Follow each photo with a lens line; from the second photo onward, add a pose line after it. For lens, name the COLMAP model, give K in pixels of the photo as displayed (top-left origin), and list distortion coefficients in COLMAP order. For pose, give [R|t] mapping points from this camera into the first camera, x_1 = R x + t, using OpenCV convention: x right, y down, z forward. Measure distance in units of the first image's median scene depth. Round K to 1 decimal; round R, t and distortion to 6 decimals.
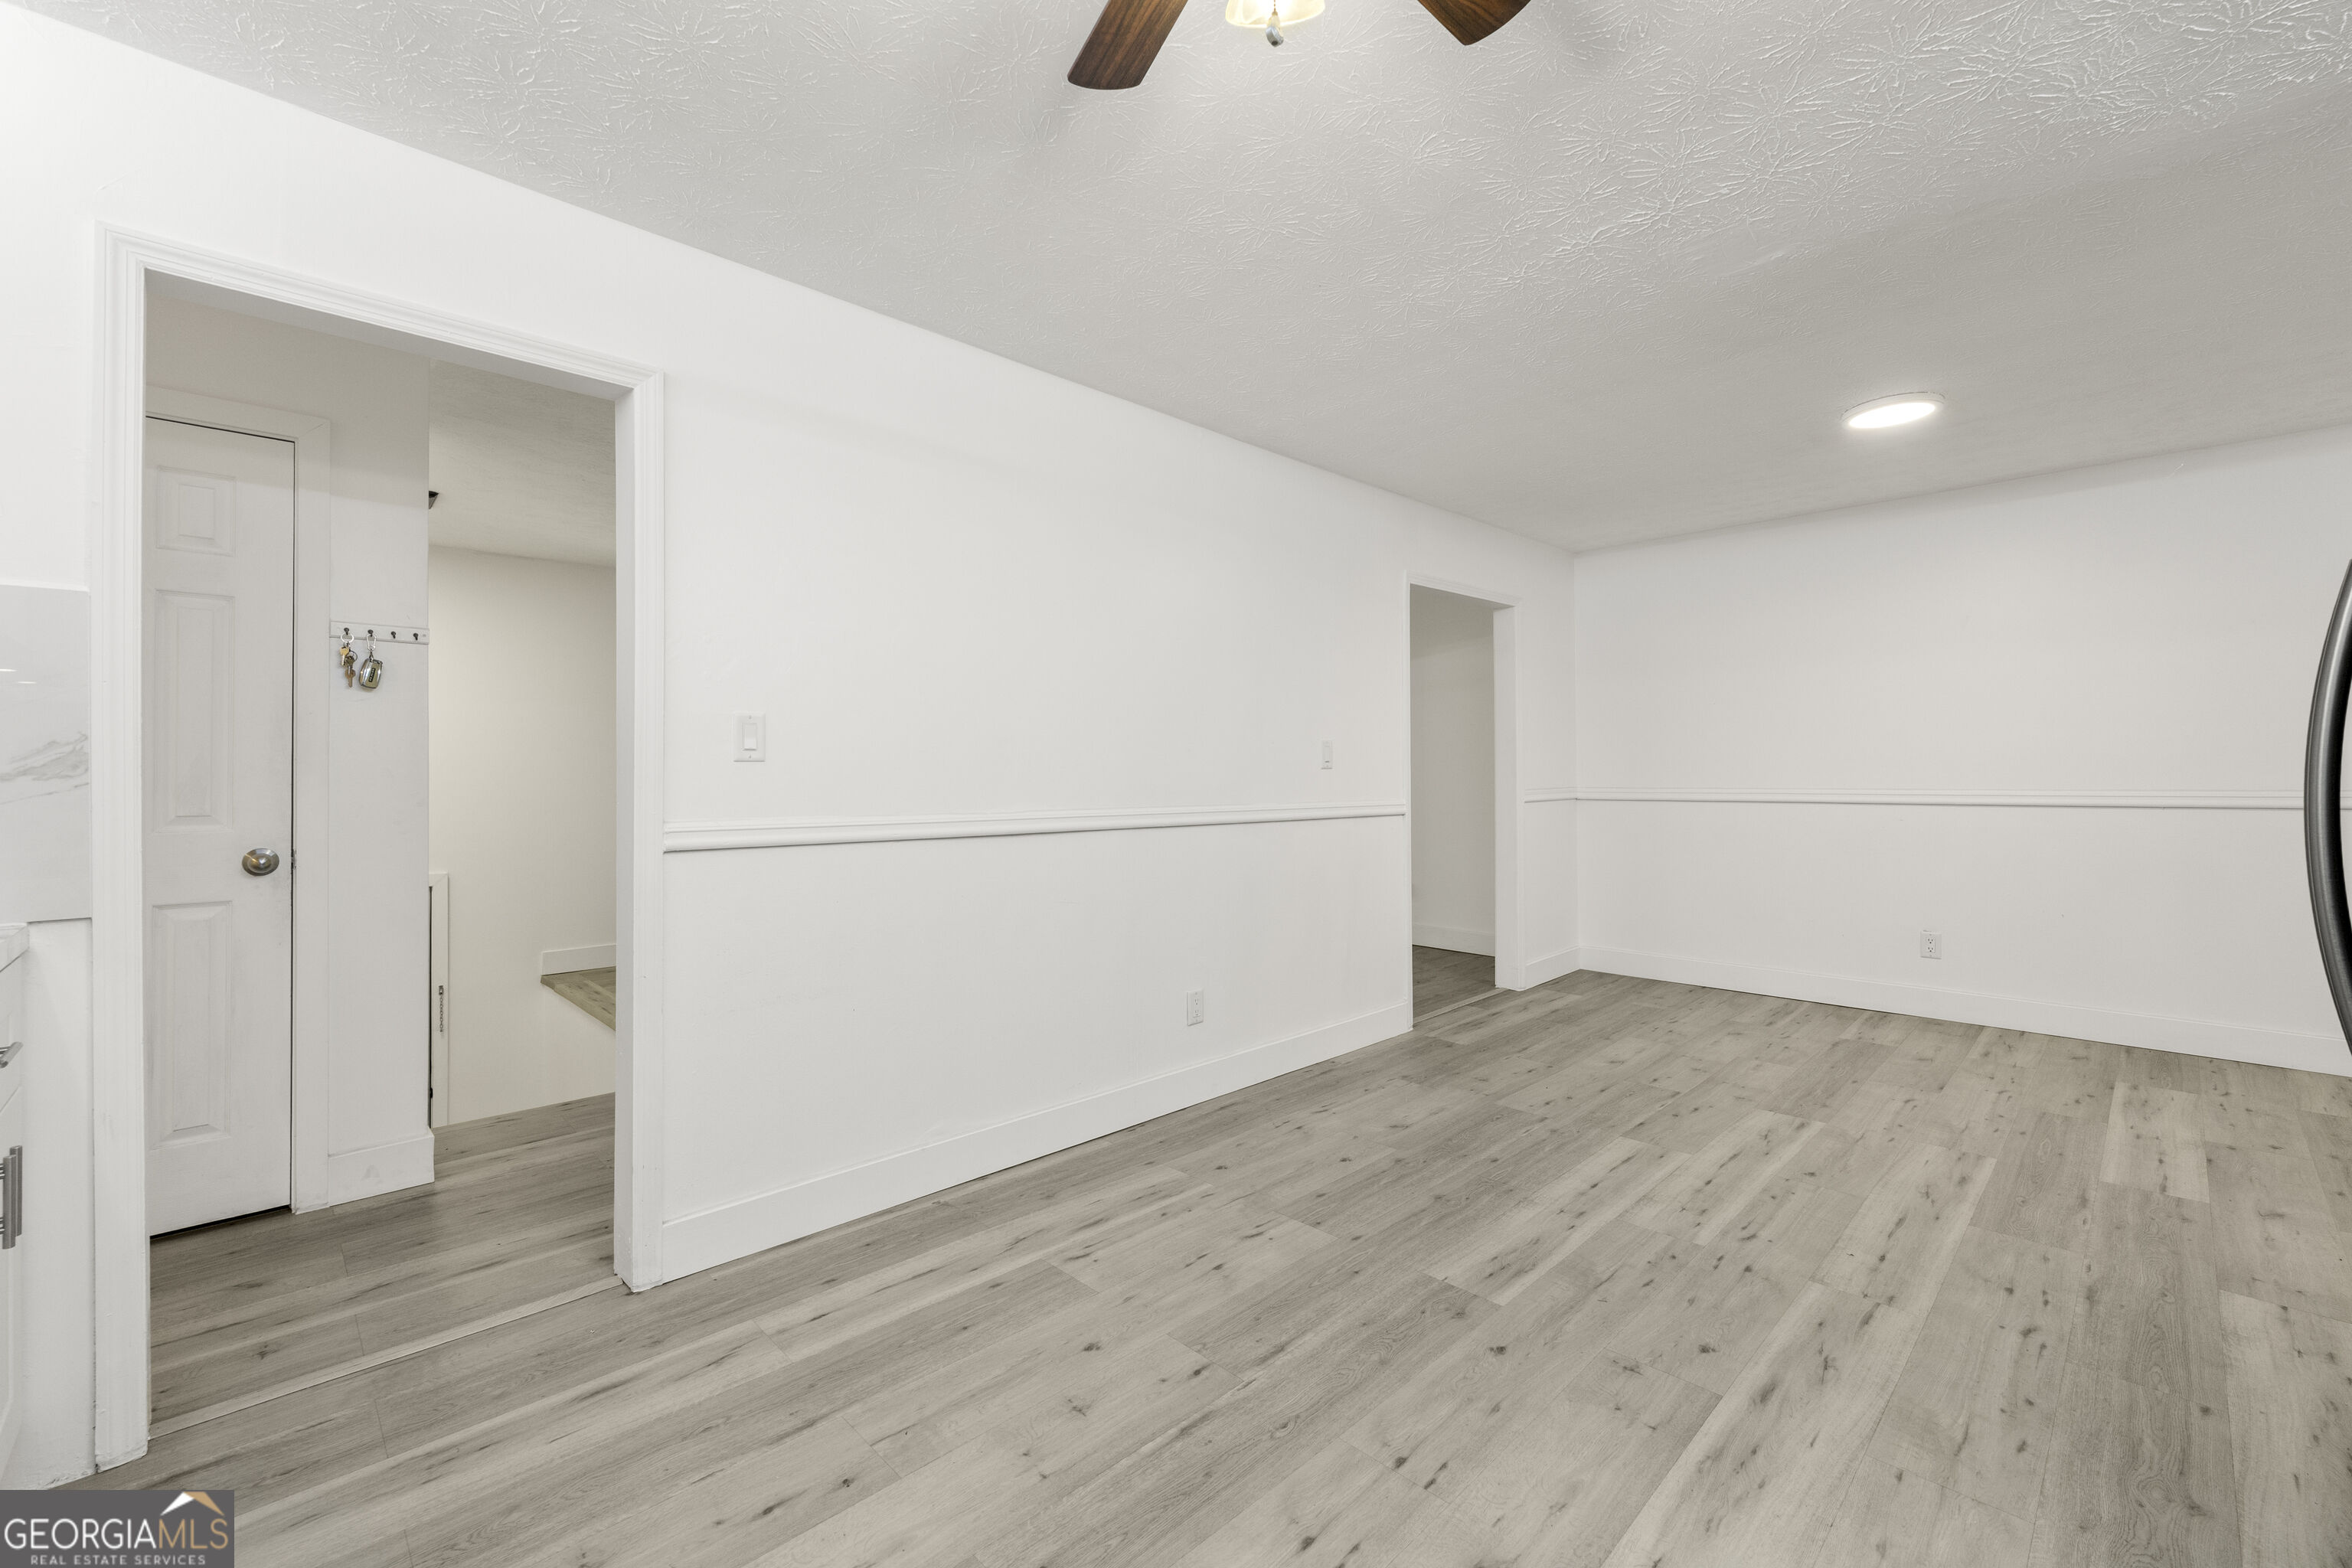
lens RADIAL K [[963.6, 0, 1177.5], [0, 963.6, 803.2], [0, 0, 1]] dist [0.000993, 0.000399]
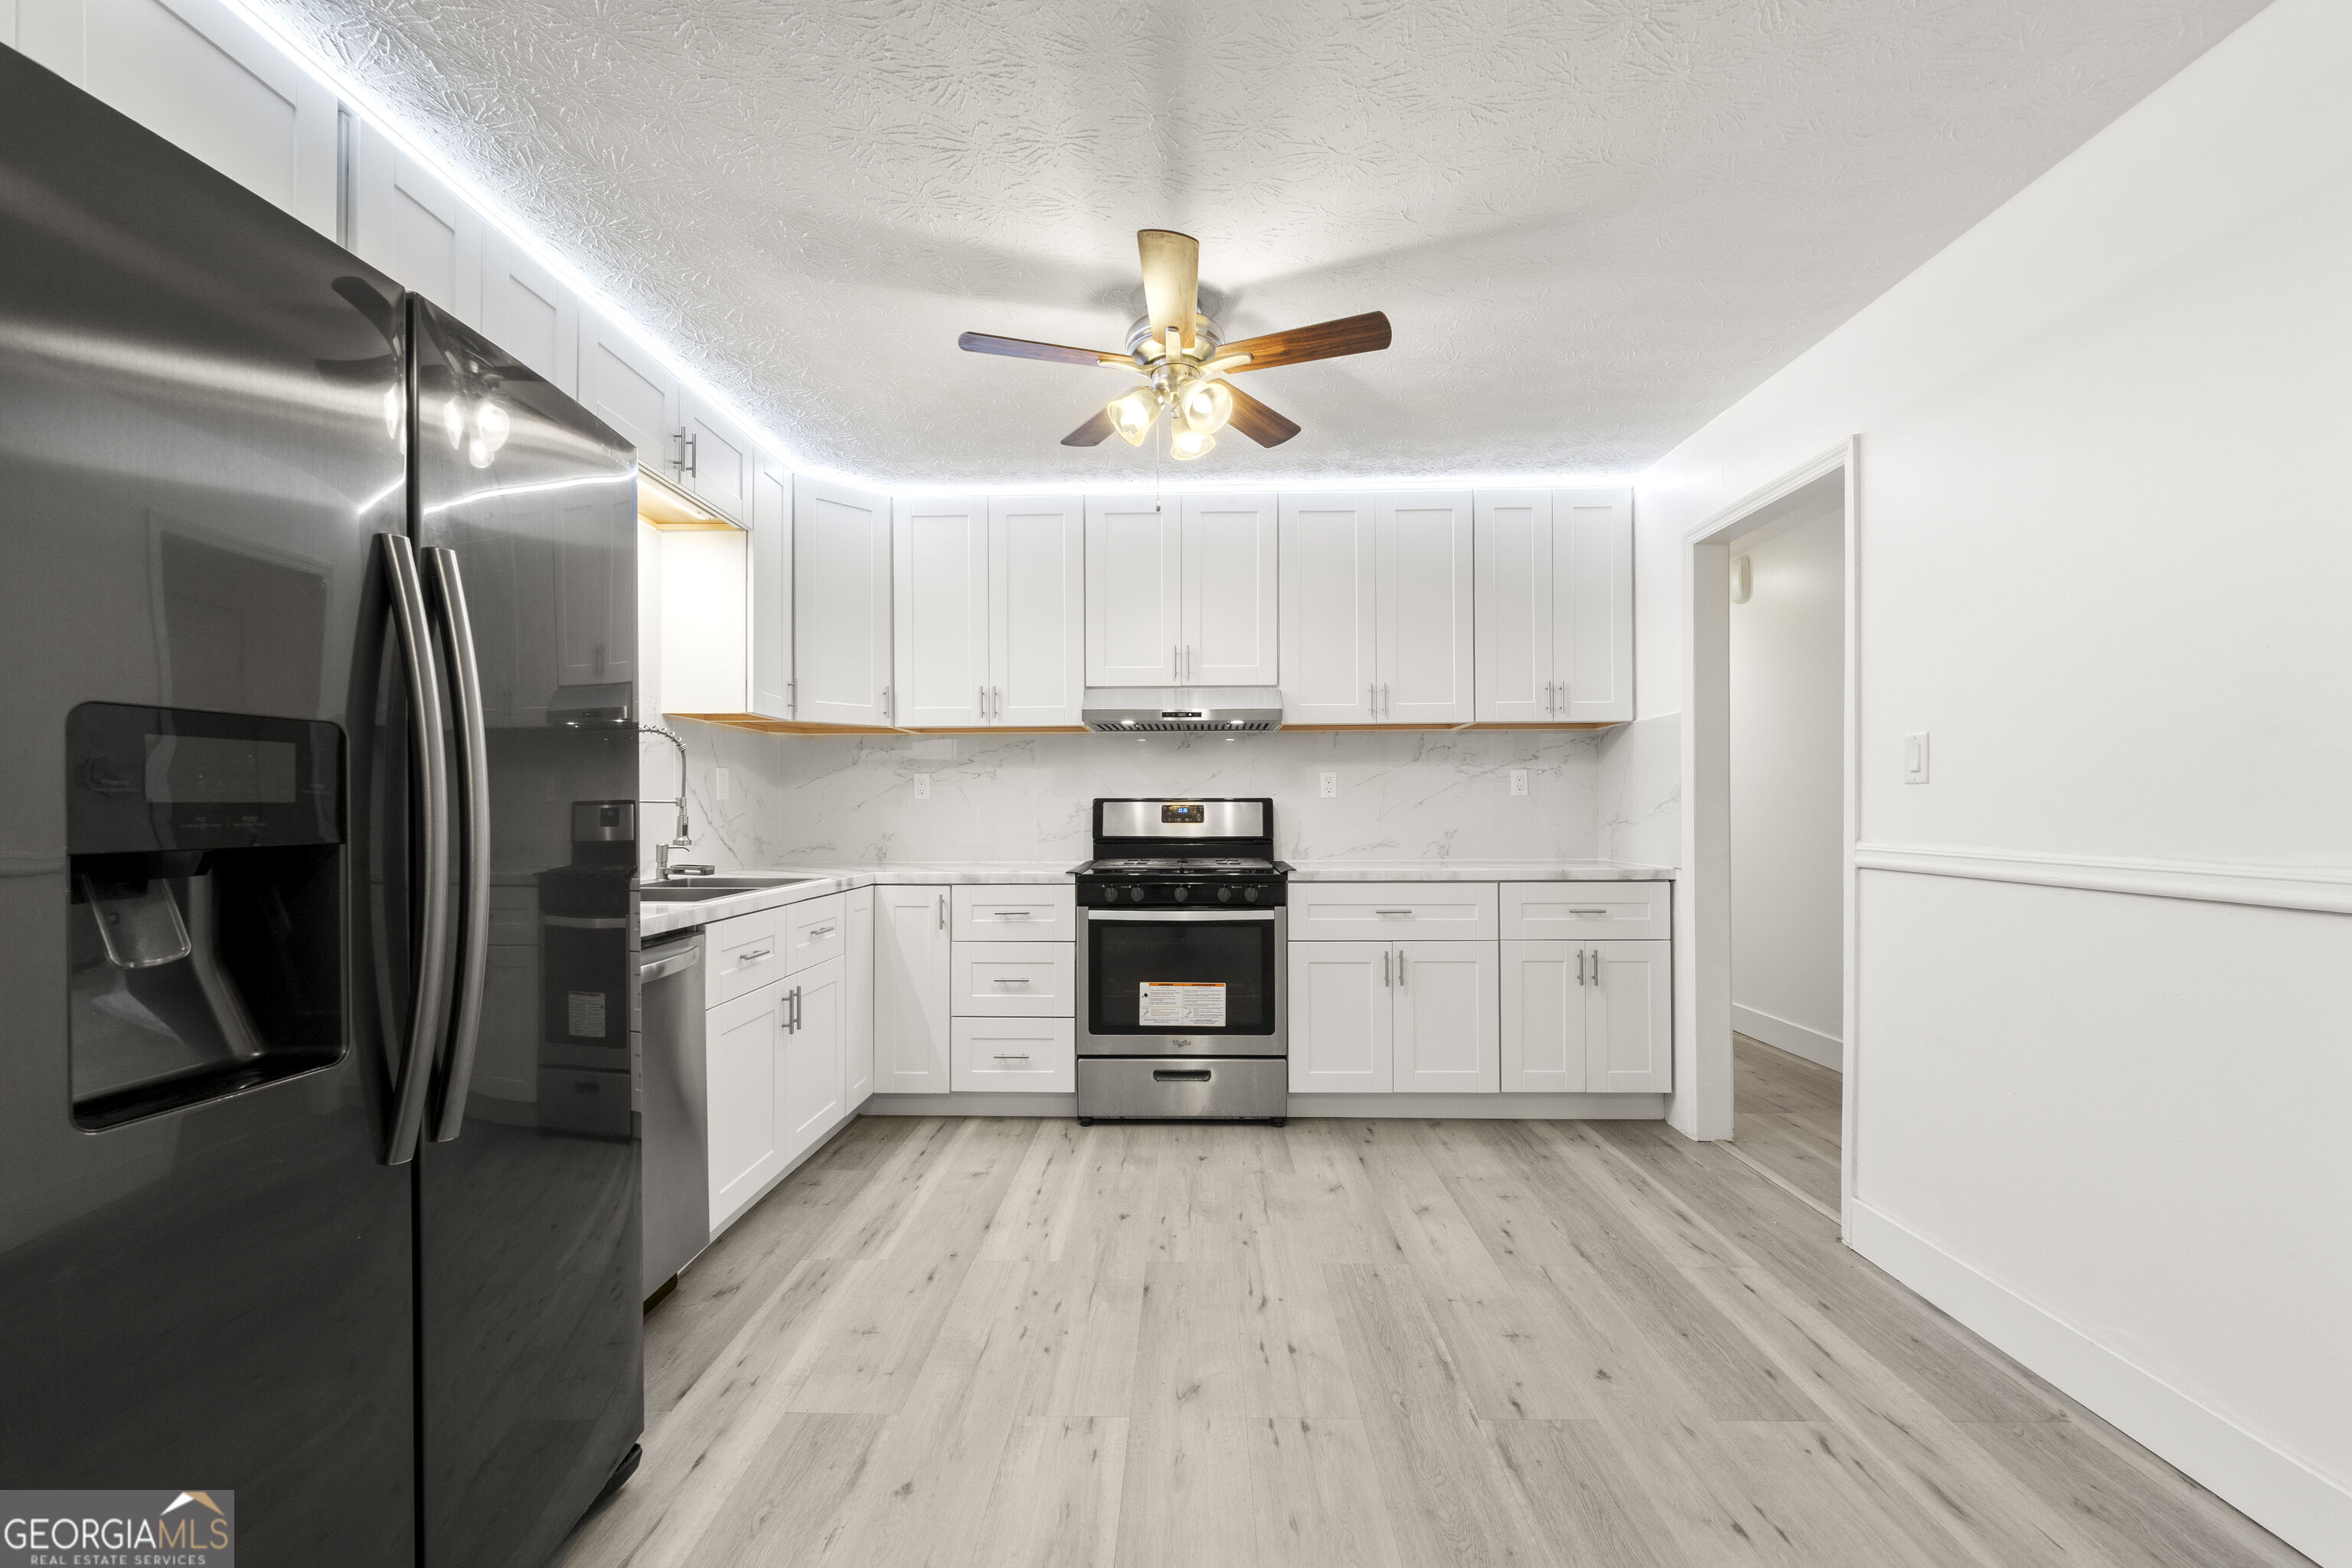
lens RADIAL K [[963.6, 0, 1177.5], [0, 963.6, 803.2], [0, 0, 1]] dist [0.000993, 0.000399]
pose [[-0.709690, 0.001283, -0.704513, 0.961722], [-0.015131, 0.999740, 0.017063, -0.035723], [0.704352, 0.022769, -0.709486, 1.445303]]
